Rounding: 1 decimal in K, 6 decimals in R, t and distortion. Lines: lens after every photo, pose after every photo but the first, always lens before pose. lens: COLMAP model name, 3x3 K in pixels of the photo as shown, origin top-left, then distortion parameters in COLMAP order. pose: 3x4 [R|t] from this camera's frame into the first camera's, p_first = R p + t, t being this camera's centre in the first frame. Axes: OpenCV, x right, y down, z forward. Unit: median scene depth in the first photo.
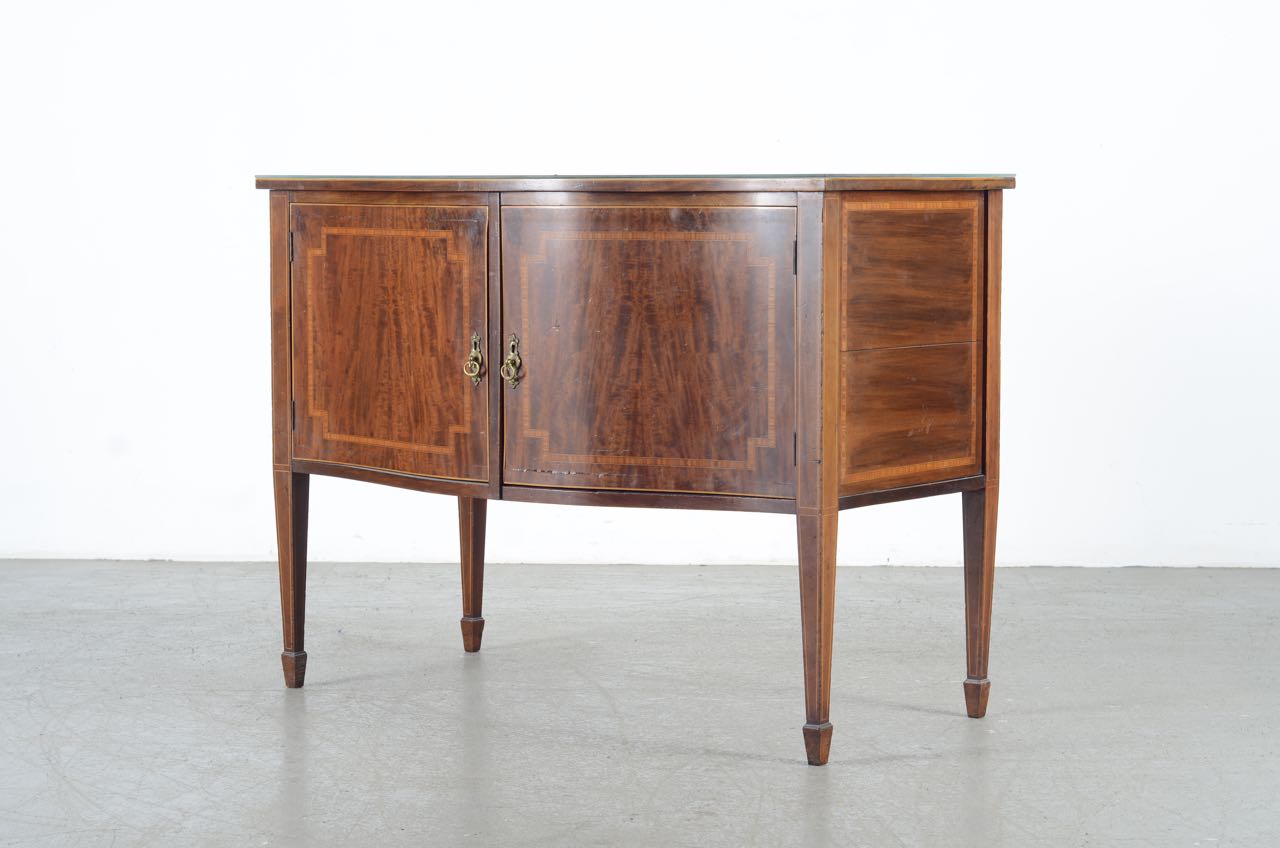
lens RADIAL K [[2845.5, 0, 642.6], [0, 2845.5, 433.0], [0, 0, 1]] dist [-0.007155, 0.000000]
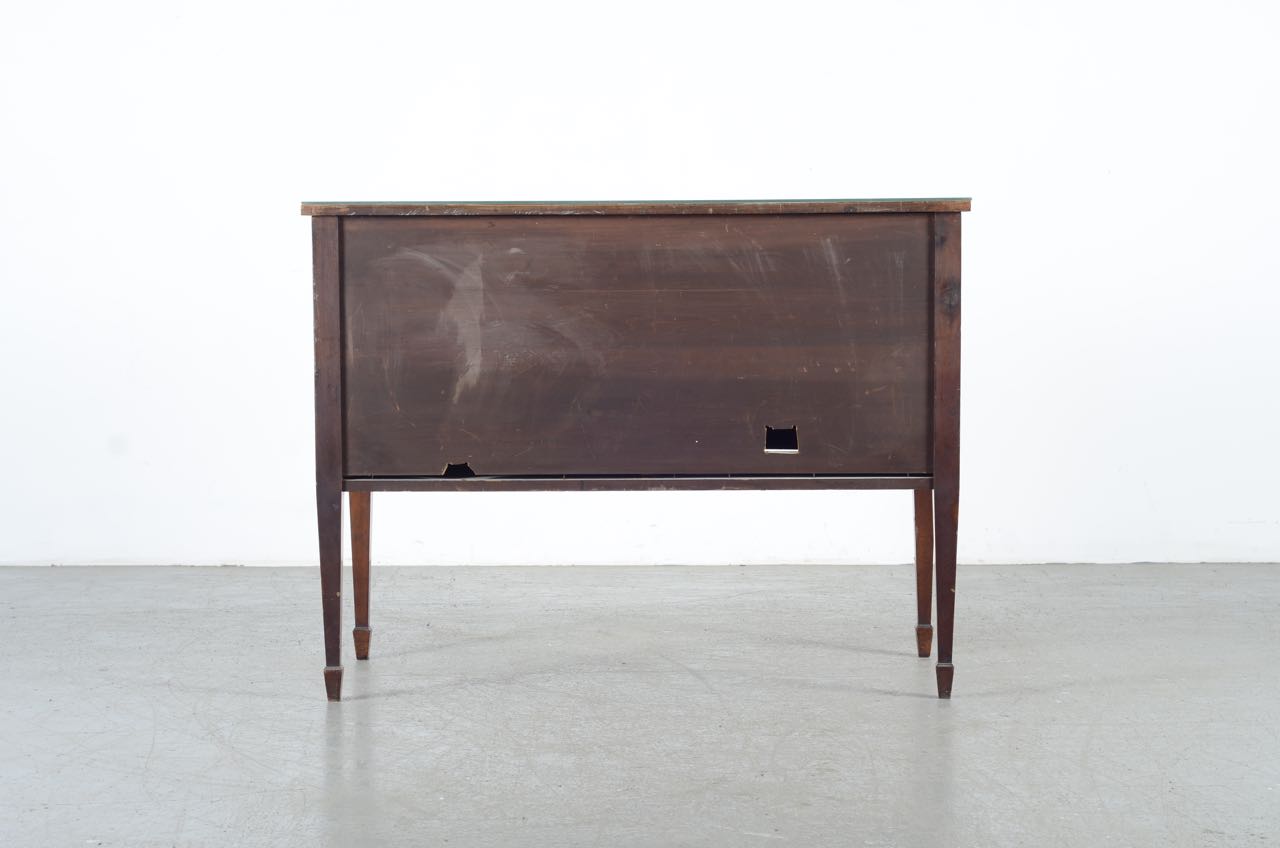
lens RADIAL K [[2845.5, 0, 642.2], [0, 2845.5, 420.5], [0, 0, 1]] dist [-0.007155, 0.000000]
pose [[0.999322, -0.007623, 0.036018, -0.074003], [0.008181, 0.999849, -0.015358, 0.010923], [-0.035896, 0.015643, 0.999233, -0.095308]]
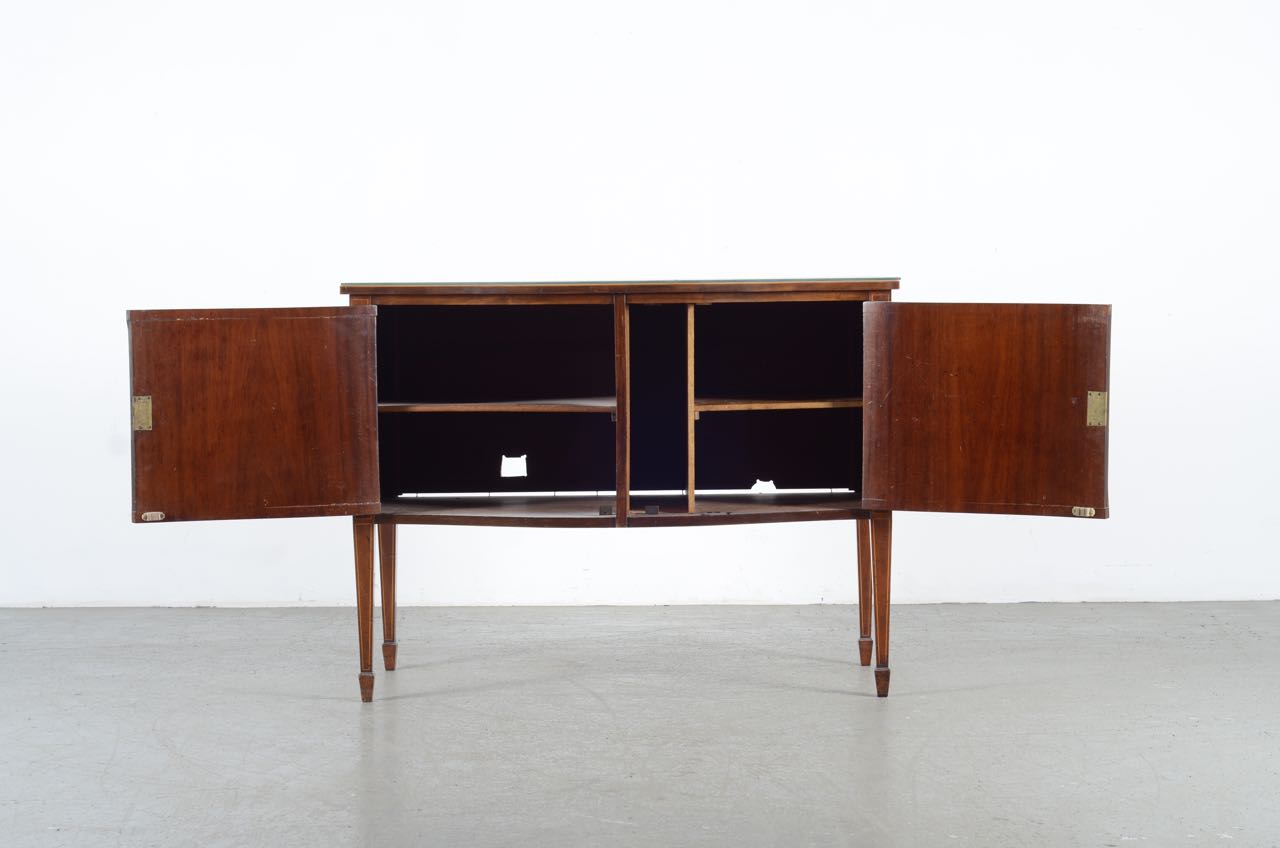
lens RADIAL K [[2845.5, 0, 638.6], [0, 2845.5, 426.6], [0, 0, 1]] dist [-0.007155, 0.000000]
pose [[0.999640, -0.010115, 0.024870, -0.025660], [0.010955, 0.999366, -0.033887, 0.016321], [-0.024511, 0.034147, 0.999116, -0.251617]]
